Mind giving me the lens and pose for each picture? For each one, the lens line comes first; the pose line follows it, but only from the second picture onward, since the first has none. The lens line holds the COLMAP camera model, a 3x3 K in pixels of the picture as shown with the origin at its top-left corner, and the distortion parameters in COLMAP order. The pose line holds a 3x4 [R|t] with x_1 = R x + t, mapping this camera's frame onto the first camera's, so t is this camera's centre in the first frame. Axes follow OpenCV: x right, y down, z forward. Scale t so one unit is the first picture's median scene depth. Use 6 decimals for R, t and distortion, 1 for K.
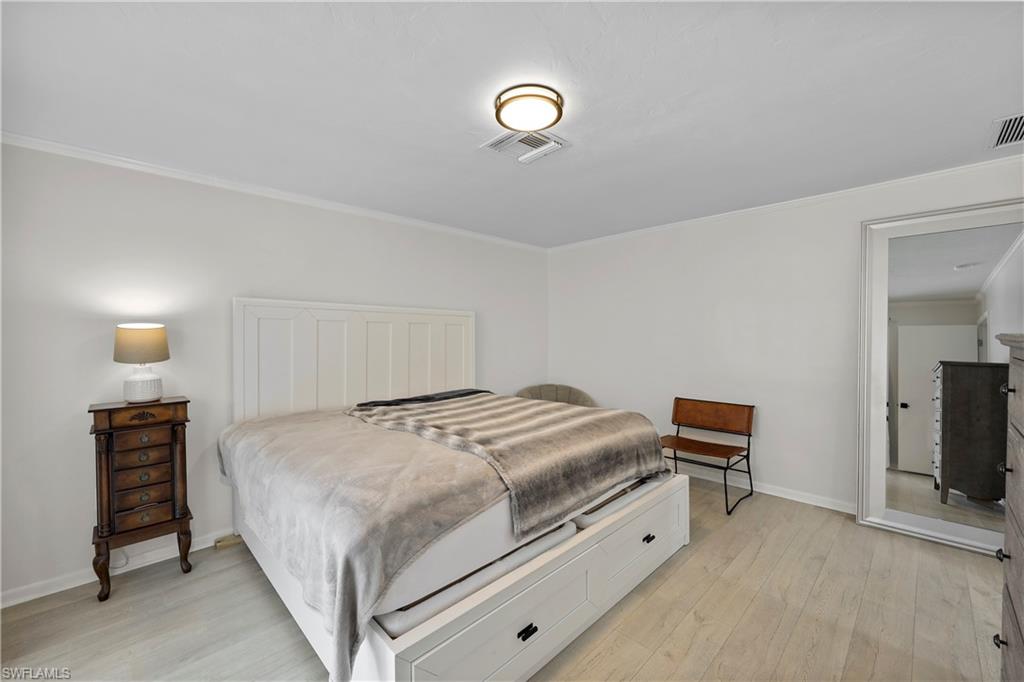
lens RADIAL K [[410.8, 0, 512.0], [0, 410.8, 341.0], [0, 0, 1]] dist [0.002251, 0.000265]
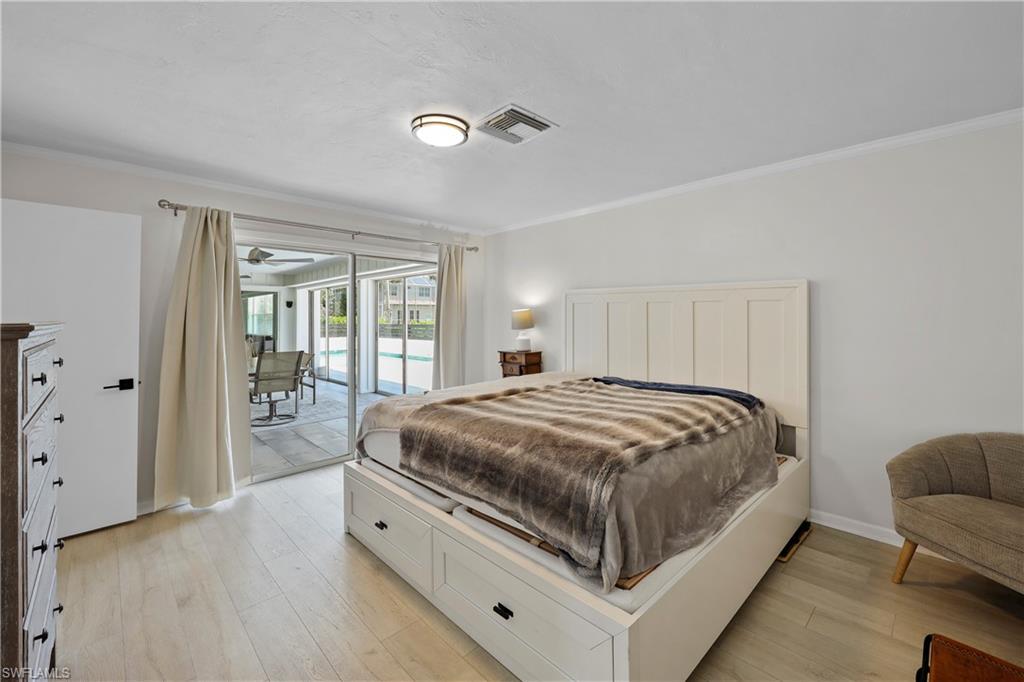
lens RADIAL K [[406.5, 0, 515.0], [0, 406.5, 315.6], [0, 0, 1]] dist [-0.000211, -0.000048]
pose [[0.017996, 0.003863, -0.999831, 1.007631], [-0.008751, 0.999955, 0.003706, -0.020781], [0.999800, 0.008683, 0.018029, 0.993452]]
